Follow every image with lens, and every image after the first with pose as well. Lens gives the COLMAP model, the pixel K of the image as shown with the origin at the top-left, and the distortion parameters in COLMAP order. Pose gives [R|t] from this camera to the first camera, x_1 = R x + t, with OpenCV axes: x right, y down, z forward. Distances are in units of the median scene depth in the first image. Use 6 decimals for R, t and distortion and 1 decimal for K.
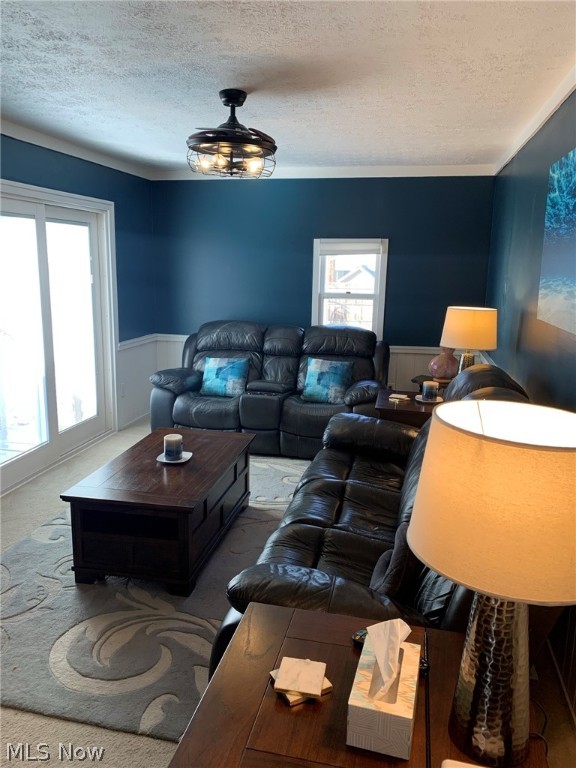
lens RADIAL K [[581.7, 0, 284.6], [0, 581.7, 383.8], [0, 0, 1]] dist [0.043315, -0.051532]
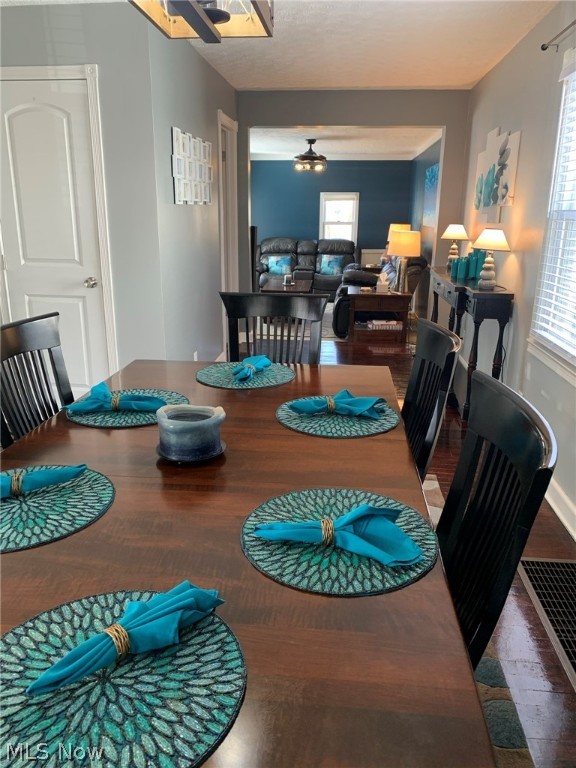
lens RADIAL K [[581.7, 0, 290.5], [0, 581.7, 386.0], [0, 0, 1]] dist [0.043315, -0.051532]
pose [[0.993690, -0.046568, 0.102035, -0.281178], [0.037178, 0.995058, 0.092071, 0.208369], [-0.105819, -0.087696, 0.990511, -0.966631]]
